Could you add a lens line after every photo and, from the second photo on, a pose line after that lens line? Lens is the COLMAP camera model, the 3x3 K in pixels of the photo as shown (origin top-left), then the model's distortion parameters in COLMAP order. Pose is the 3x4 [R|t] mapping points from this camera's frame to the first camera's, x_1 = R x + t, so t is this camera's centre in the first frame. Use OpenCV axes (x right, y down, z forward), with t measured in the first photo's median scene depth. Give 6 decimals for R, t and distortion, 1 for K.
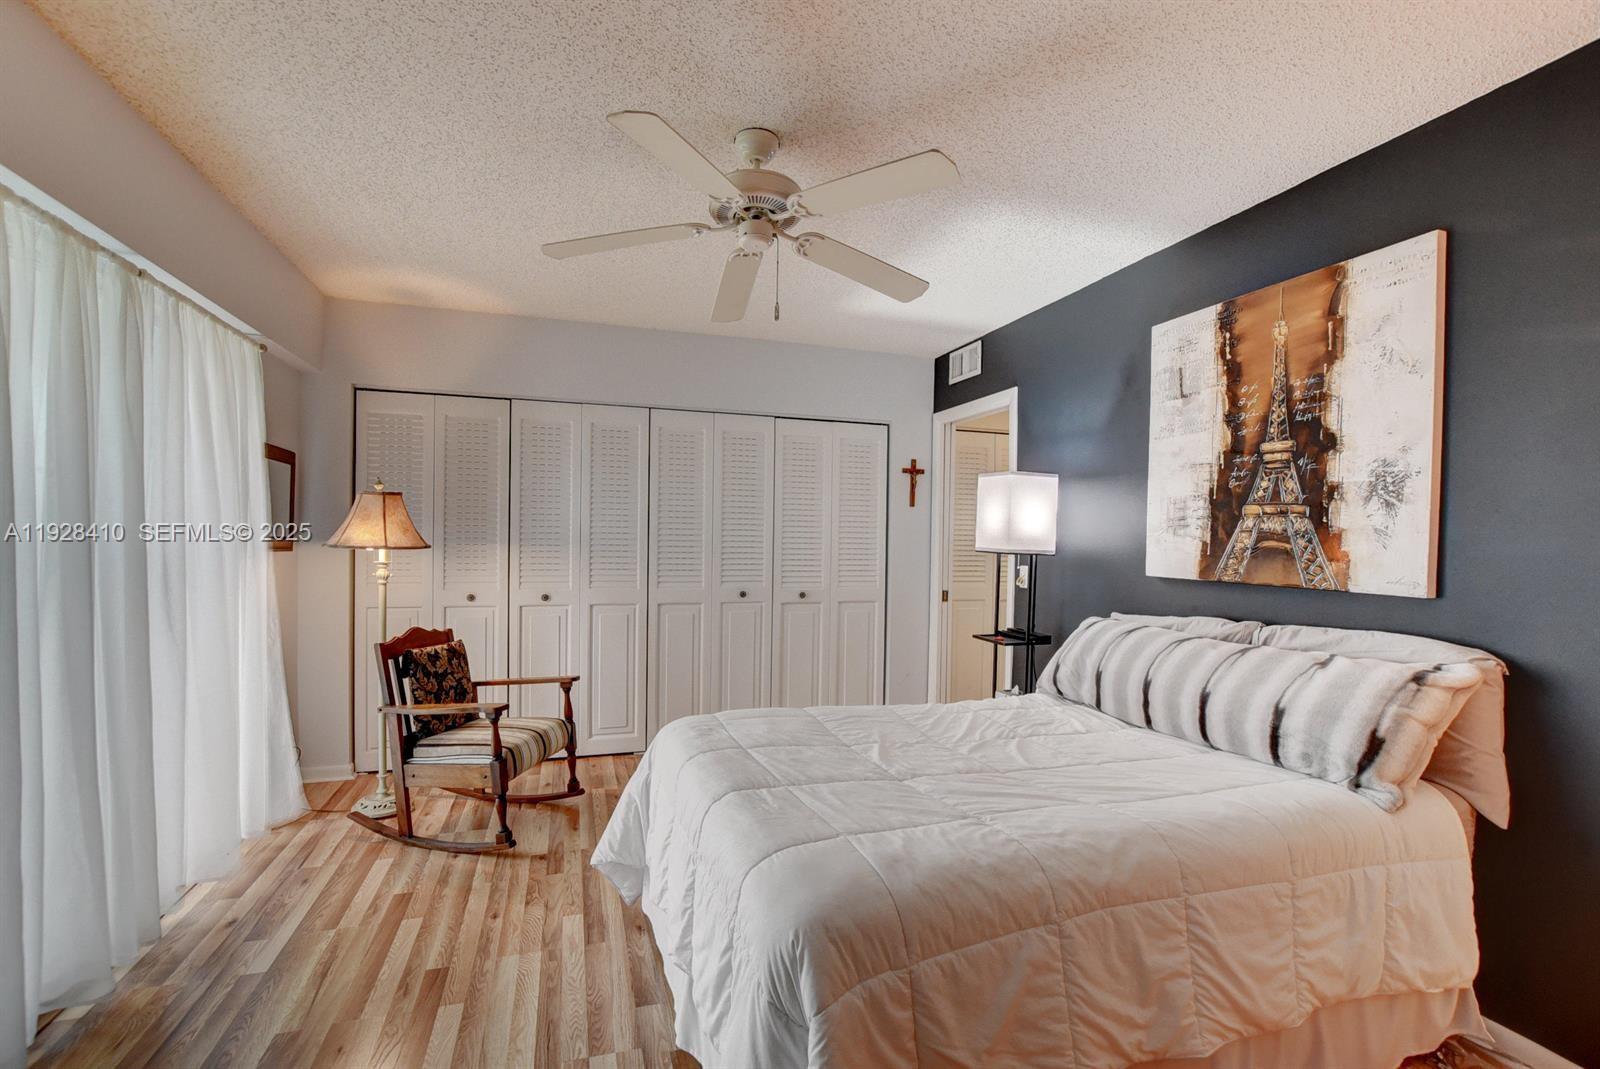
lens RADIAL K [[710.1, 0, 799.6], [0, 710.1, 538.4], [0, 0, 1]] dist [-0.022084, -0.000653]
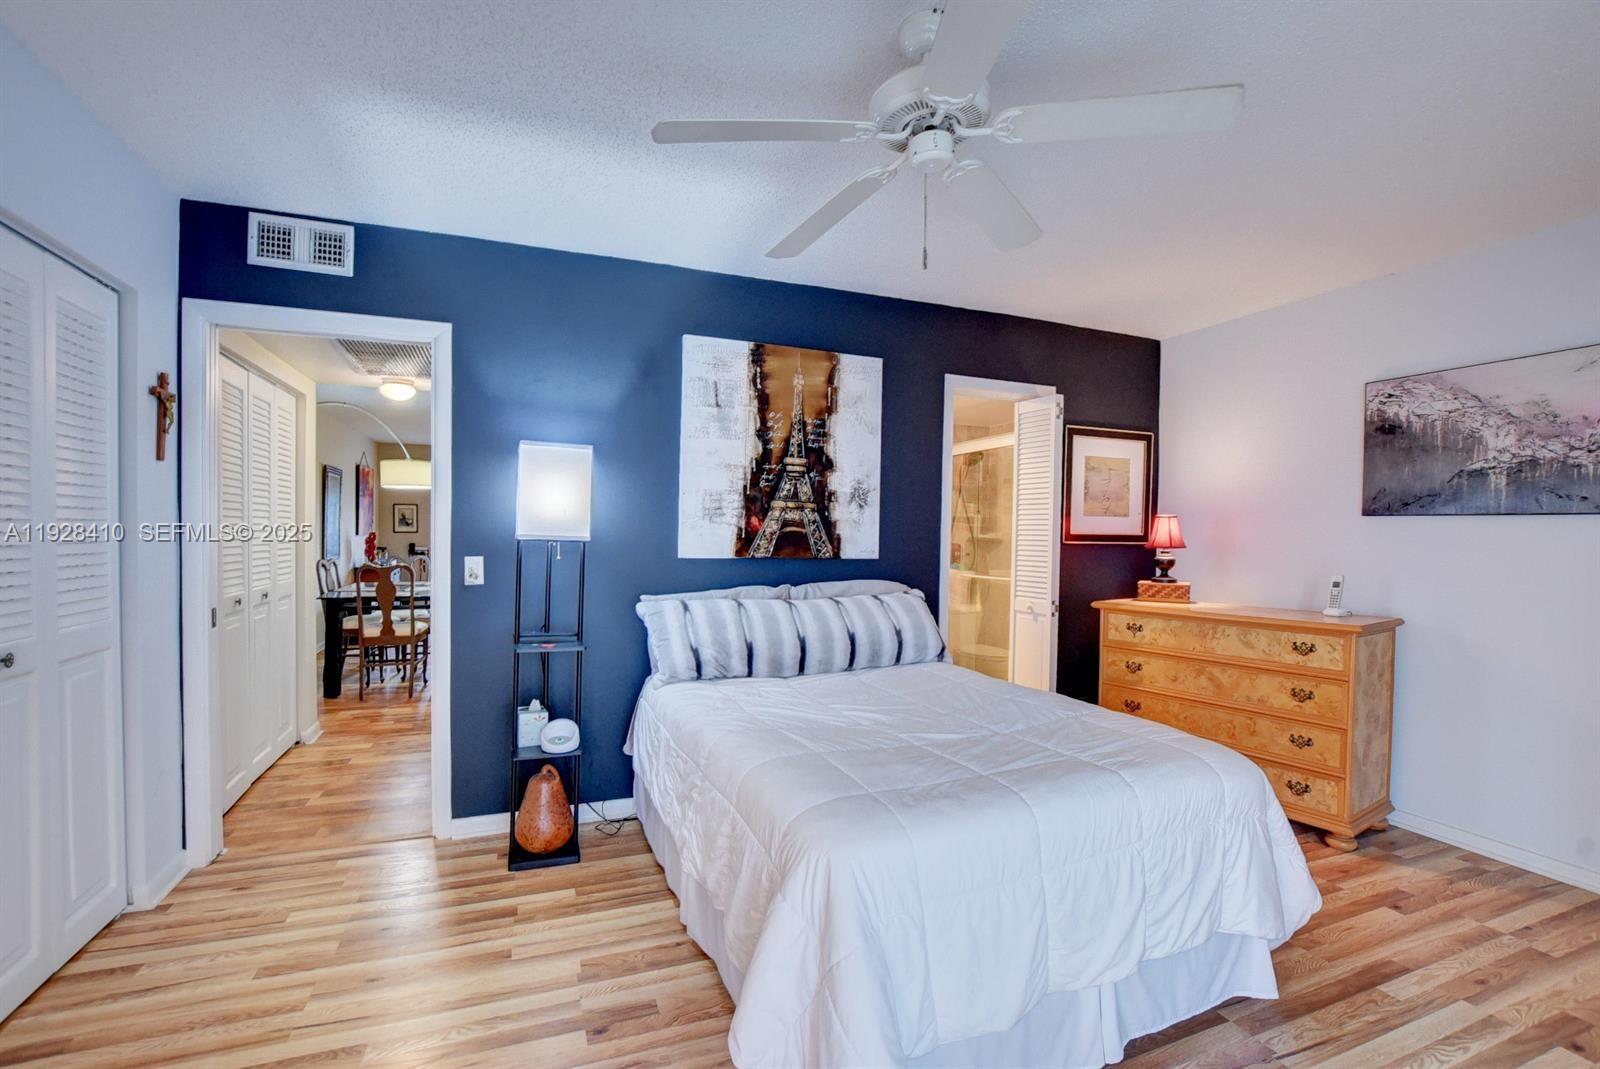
lens RADIAL K [[710.1, 0, 801.2], [0, 710.1, 537.9], [0, 0, 1]] dist [-0.022084, -0.000653]
pose [[-0.061472, -0.027396, 0.997733, -0.762975], [-0.010737, 0.999584, 0.026786, -0.012904], [-0.998051, -0.009066, -0.061741, 1.058007]]
